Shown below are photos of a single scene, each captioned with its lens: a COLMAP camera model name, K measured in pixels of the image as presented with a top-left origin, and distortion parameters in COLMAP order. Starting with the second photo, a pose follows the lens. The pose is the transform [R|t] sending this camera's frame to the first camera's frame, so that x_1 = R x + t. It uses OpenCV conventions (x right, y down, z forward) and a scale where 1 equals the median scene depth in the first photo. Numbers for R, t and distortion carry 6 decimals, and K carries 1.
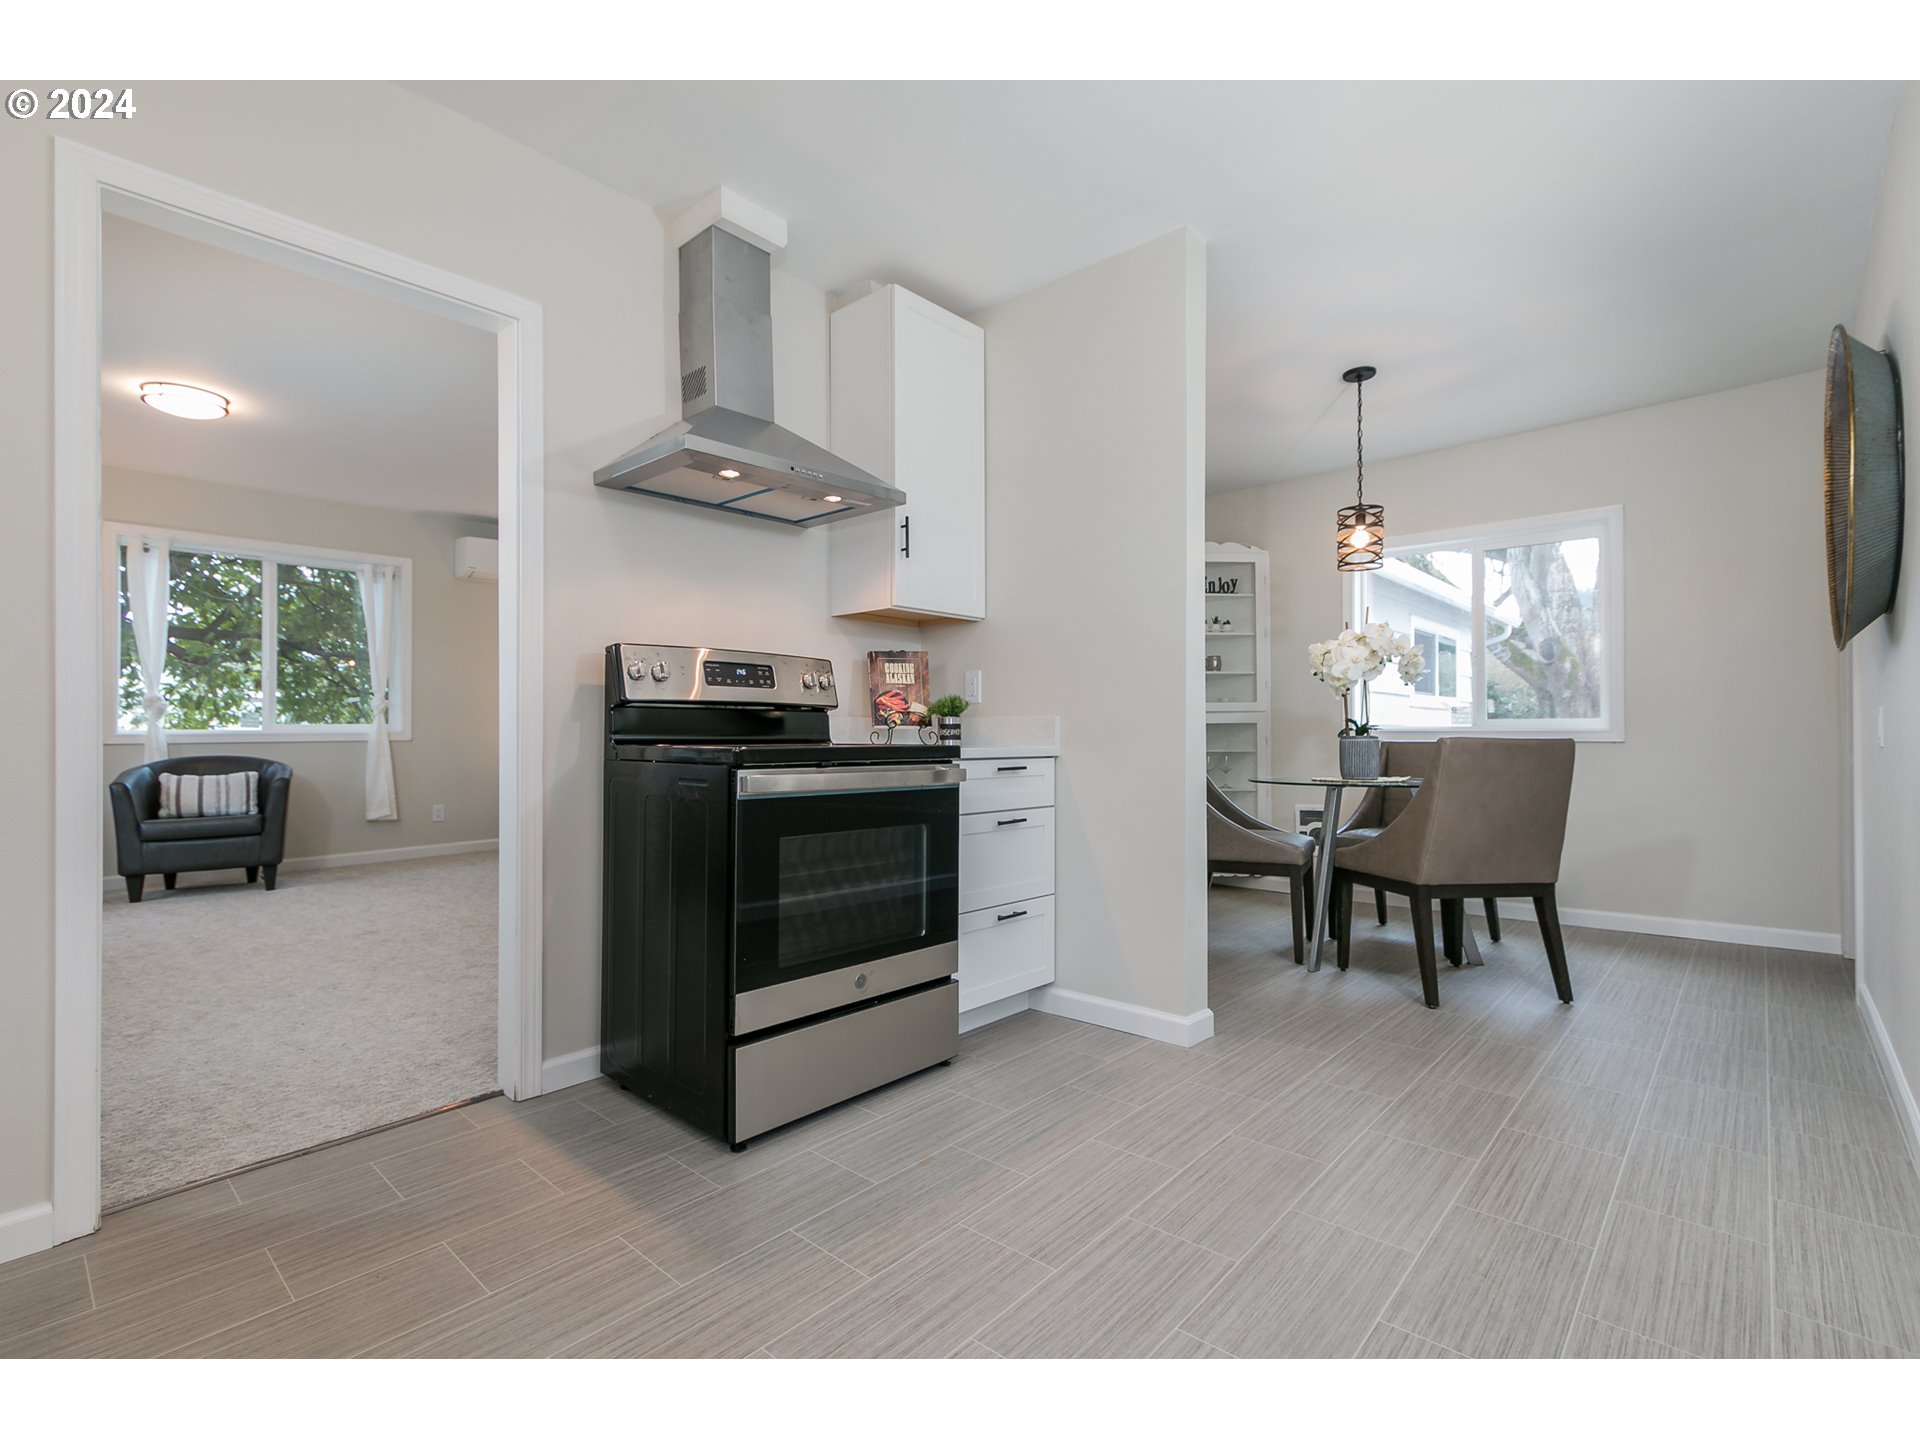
lens RADIAL K [[866.9, 0, 956.9], [0, 866.9, 729.1], [0, 0, 1]] dist [-0.000079, -0.000733]
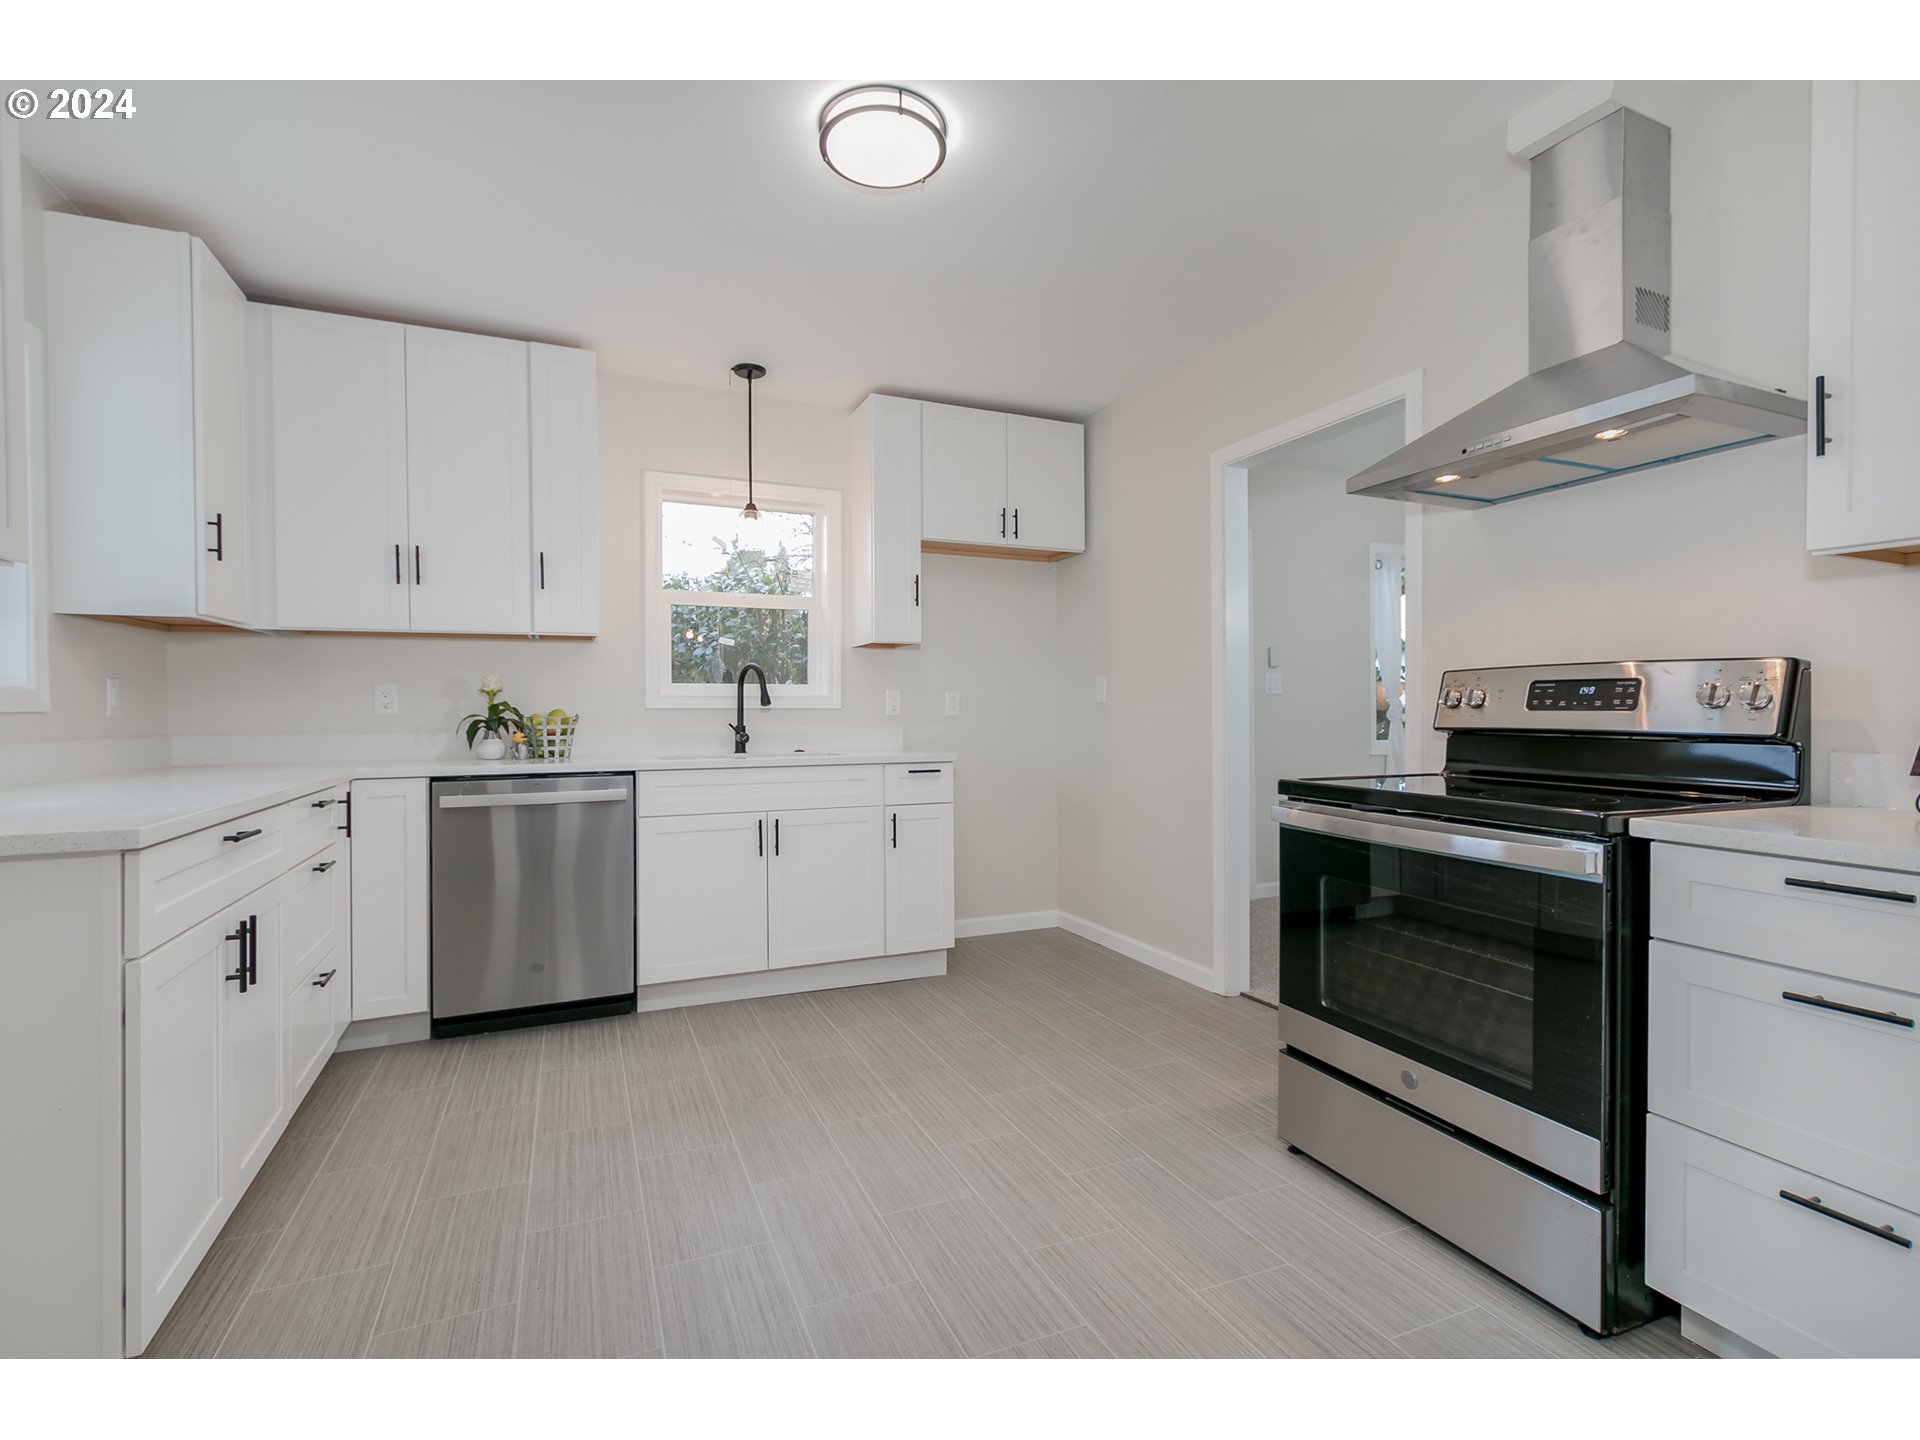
lens RADIAL K [[888.3, 0, 960.0], [0, 888.3, 720.0], [0, 0, 1]] dist [-0.003559, -0.000342]
pose [[-0.412434, 0.013420, -0.910889, 0.727980], [0.002603, 0.999905, 0.013553, -0.054015], [0.910984, 0.003219, -0.412430, 0.848459]]
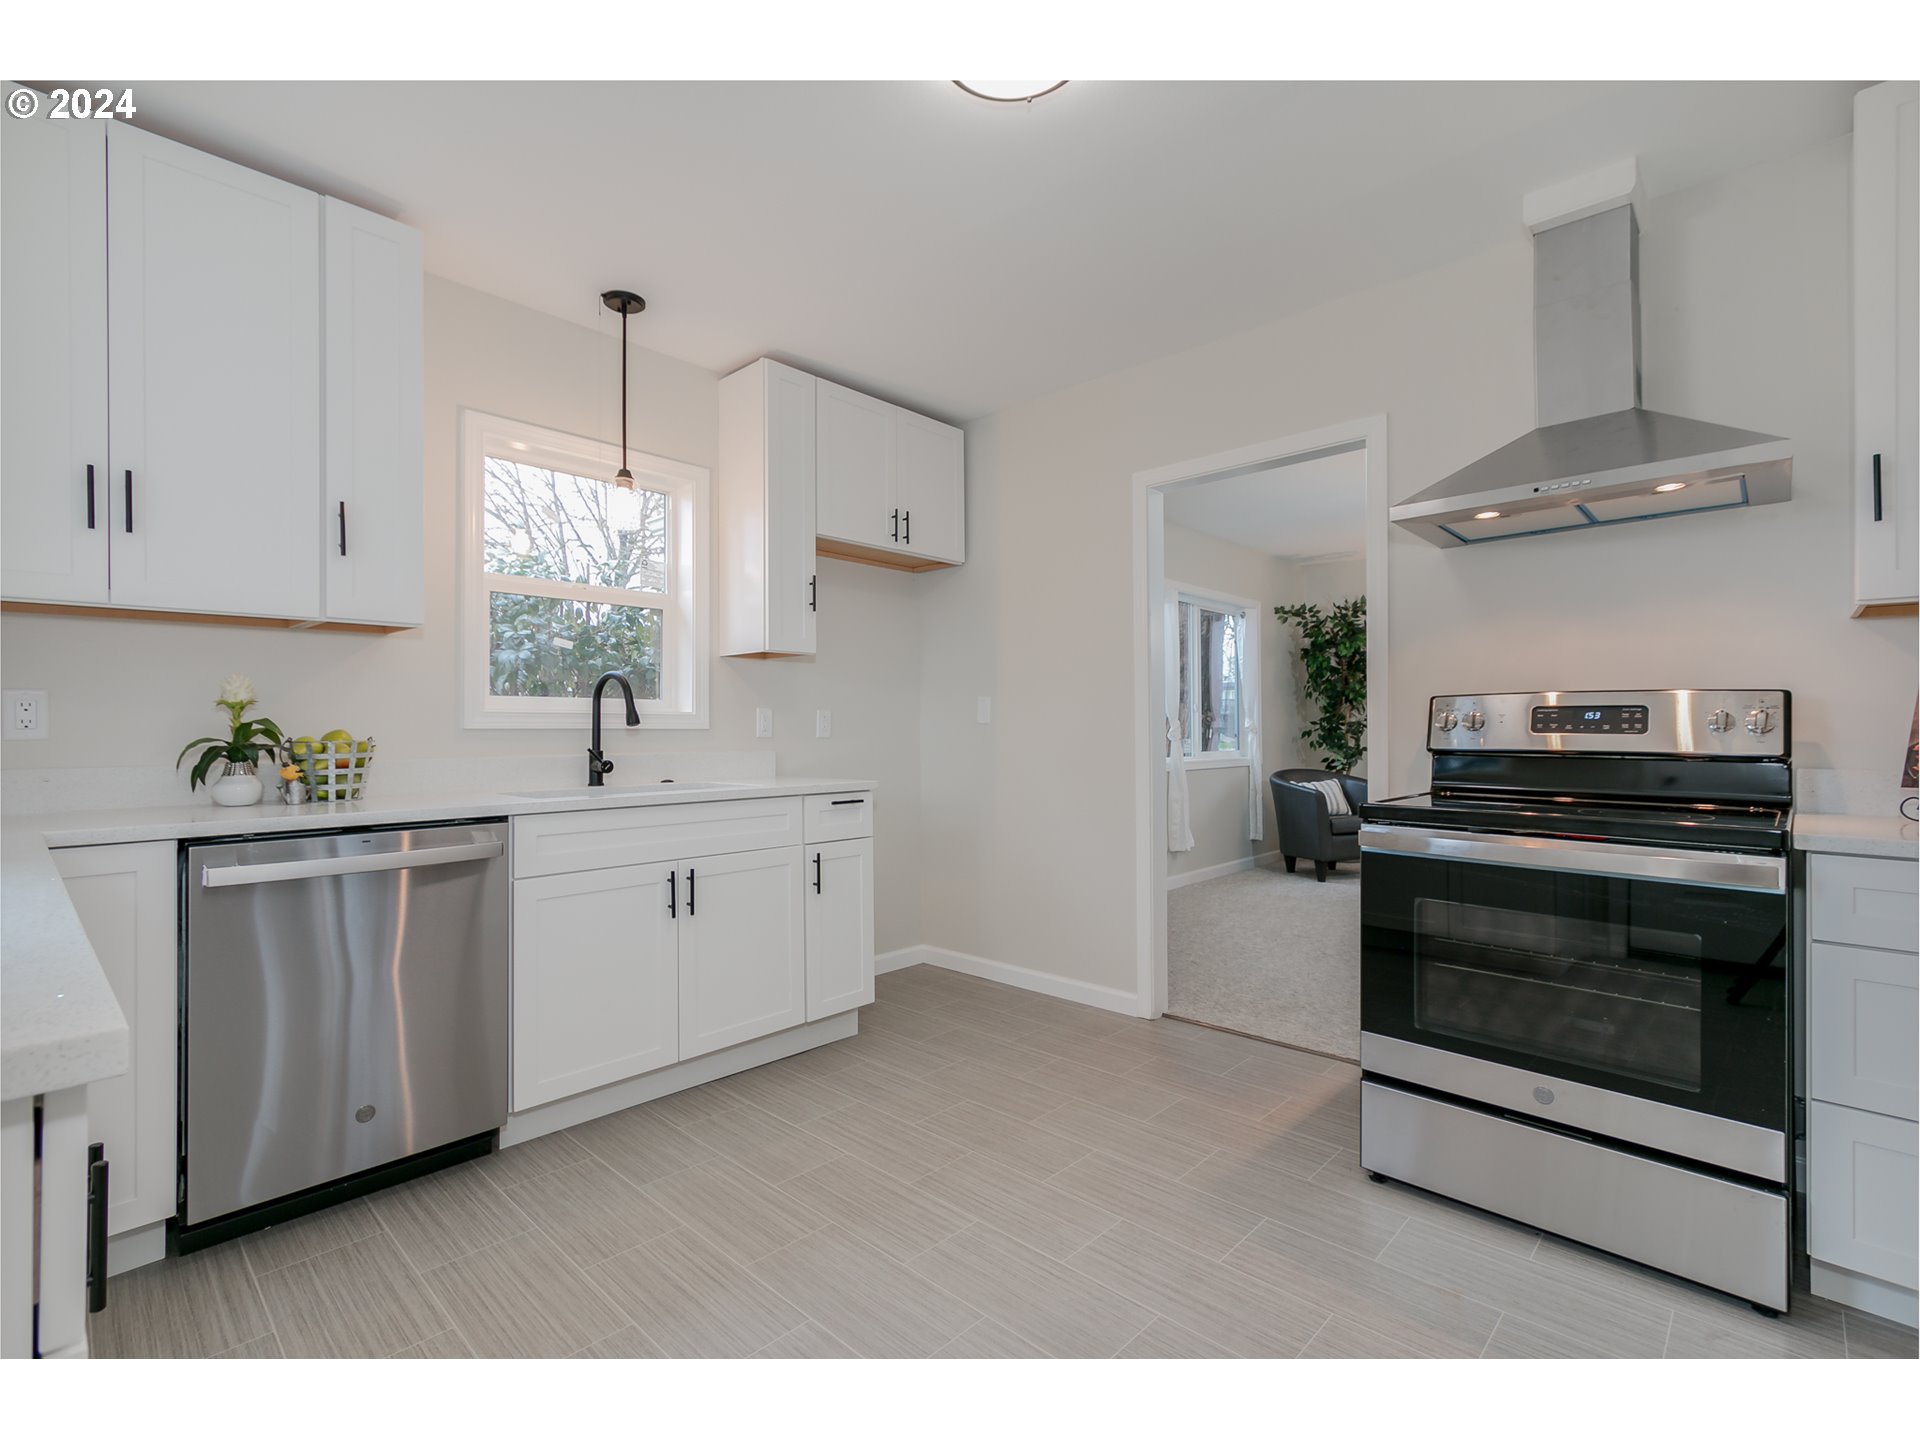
lens RADIAL K [[866.9, 0, 956.9], [0, 866.9, 729.1], [0, 0, 1]] dist [-0.000079, -0.000733]
pose [[-0.024277, 0.003170, -0.999700, 0.653221], [0.000160, 0.999995, 0.003167, -0.057634], [0.999705, -0.000083, -0.024277, 0.403368]]
